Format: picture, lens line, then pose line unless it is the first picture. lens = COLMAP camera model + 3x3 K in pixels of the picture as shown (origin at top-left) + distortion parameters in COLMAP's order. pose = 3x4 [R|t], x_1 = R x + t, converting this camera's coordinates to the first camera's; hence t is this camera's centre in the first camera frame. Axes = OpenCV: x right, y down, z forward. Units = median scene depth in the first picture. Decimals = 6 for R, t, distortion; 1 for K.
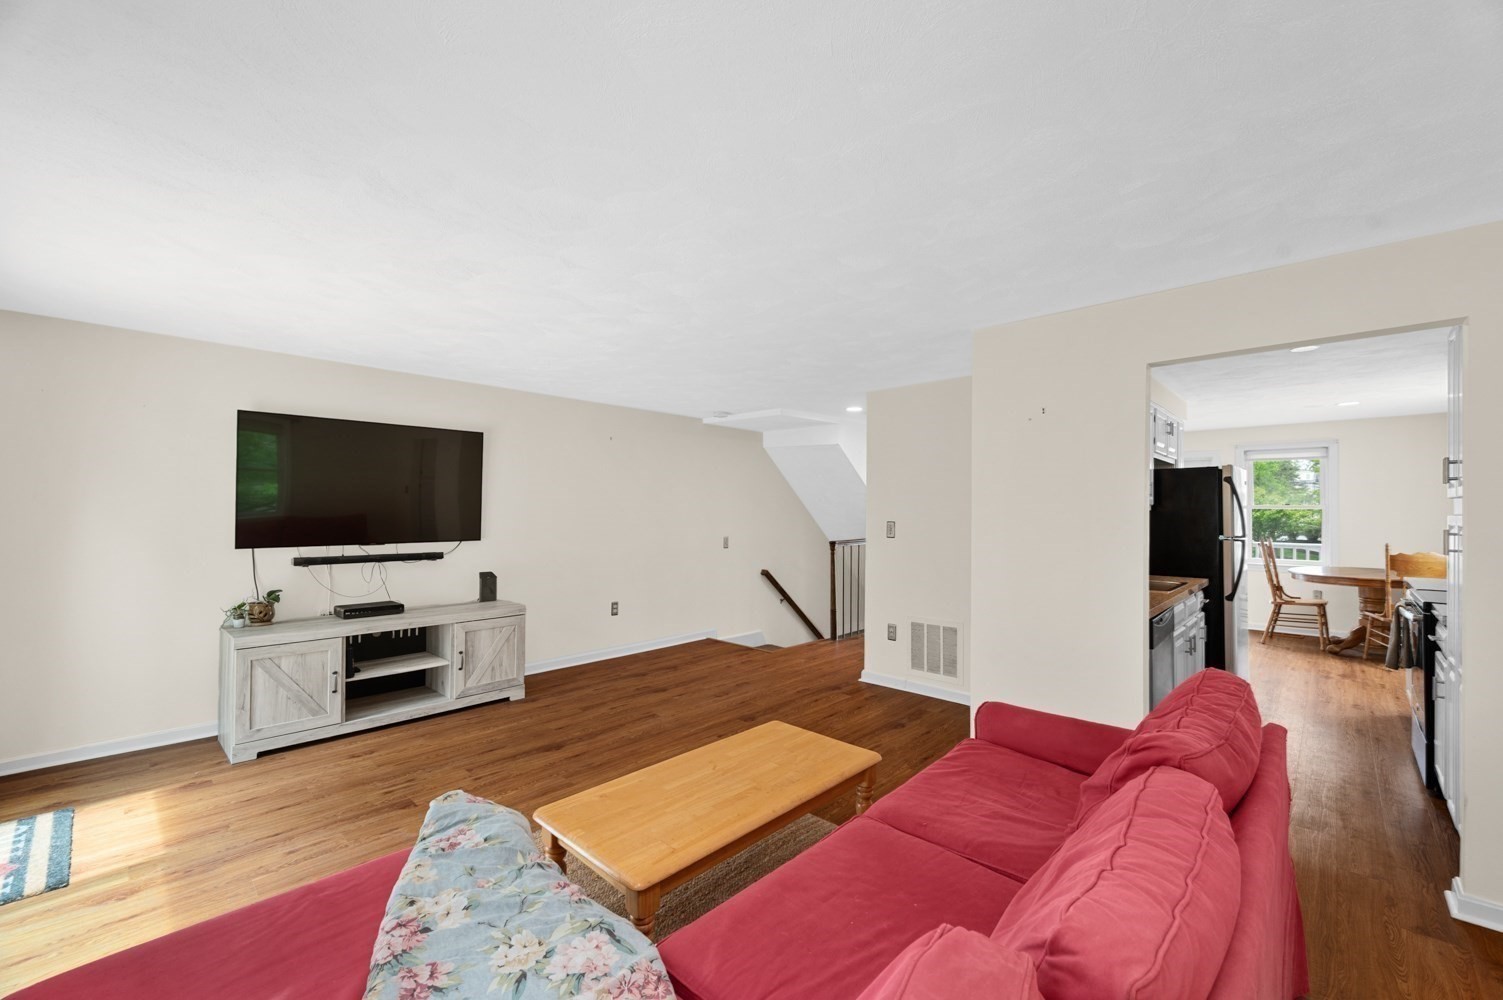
lens RADIAL K [[613.1, 0, 746.3], [0, 613.1, 501.8], [0, 0, 1]] dist [-0.002381, -0.000244]
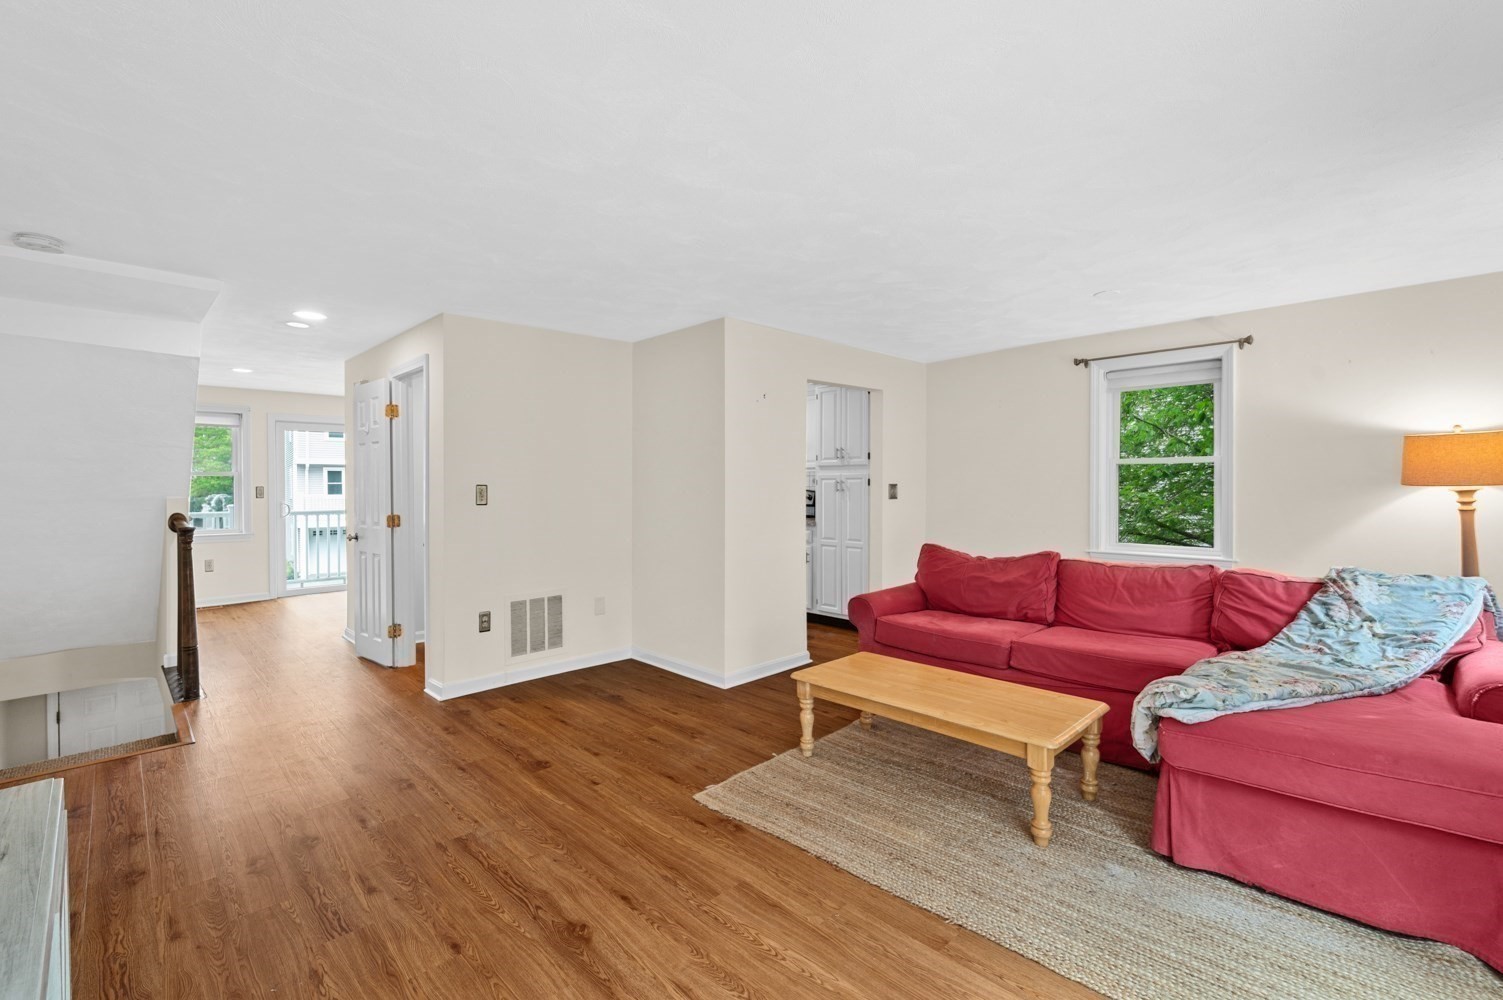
lens RADIAL K [[660.8, 0, 756.6], [0, 660.8, 489.1], [0, 0, 1]] dist [-0.005347, -0.000014]
pose [[0.027394, -0.014029, 0.999526, -0.693923], [-0.003901, 0.999892, 0.014141, 0.026478], [-0.999617, -0.004286, 0.027337, 0.691766]]
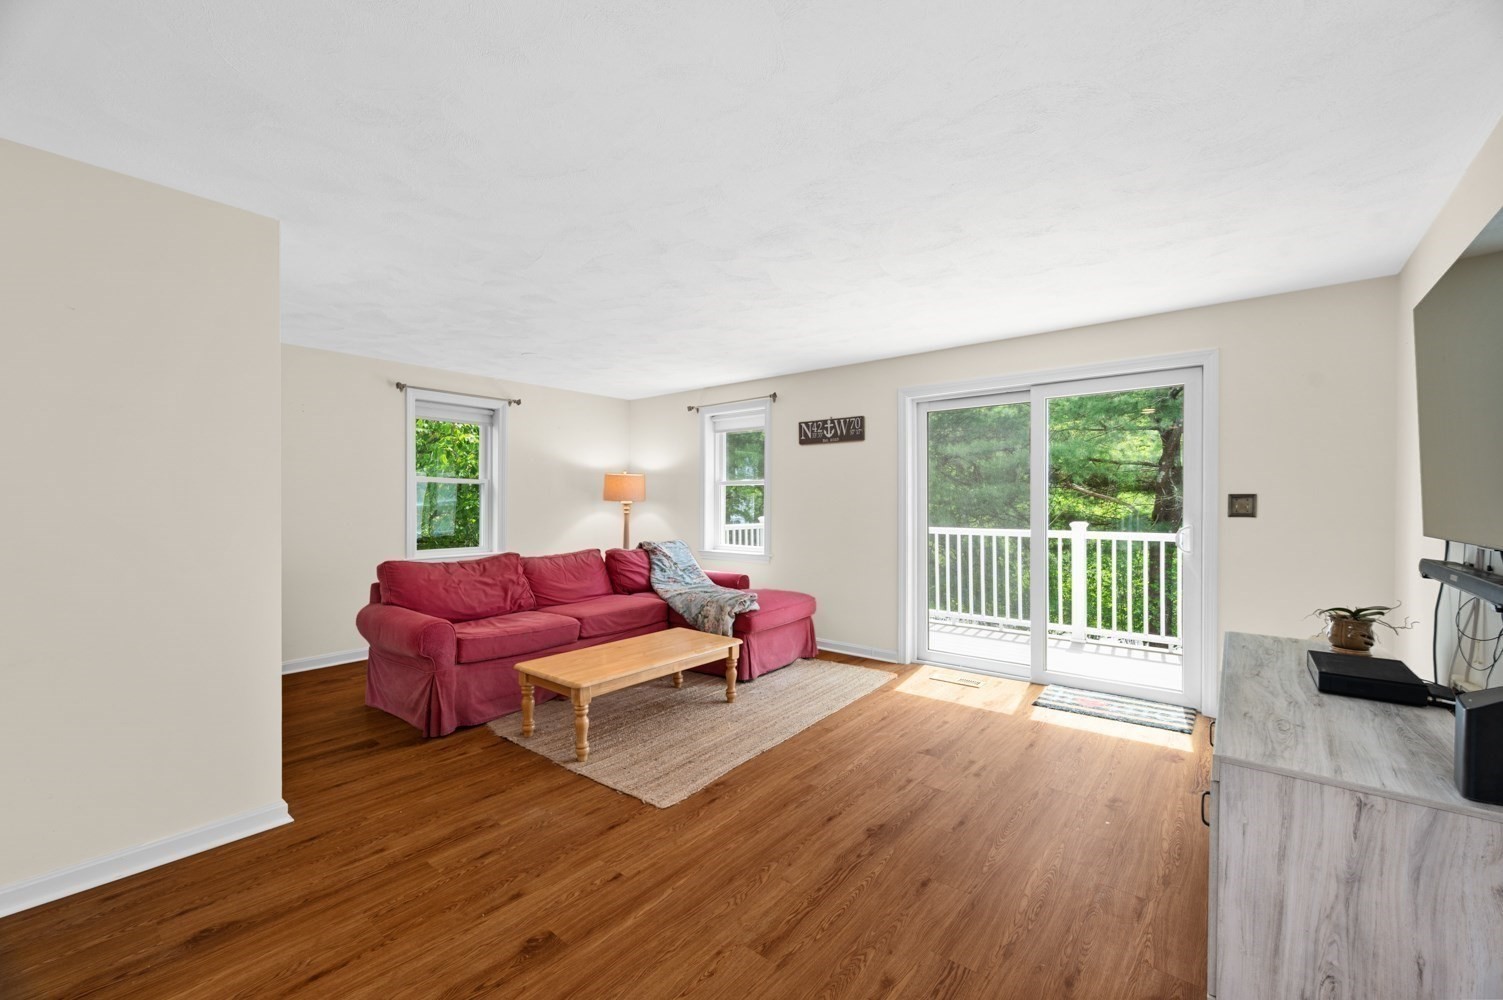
lens RADIAL K [[611.1, 0, 753.8], [0, 611.1, 502.7], [0, 0, 1]] dist [-0.001398, -0.000713]
pose [[-0.996248, -0.006883, -0.086265, -0.100527], [-0.006117, 0.999940, -0.009135, 0.045750], [0.086323, -0.008573, -0.996230, 1.356275]]
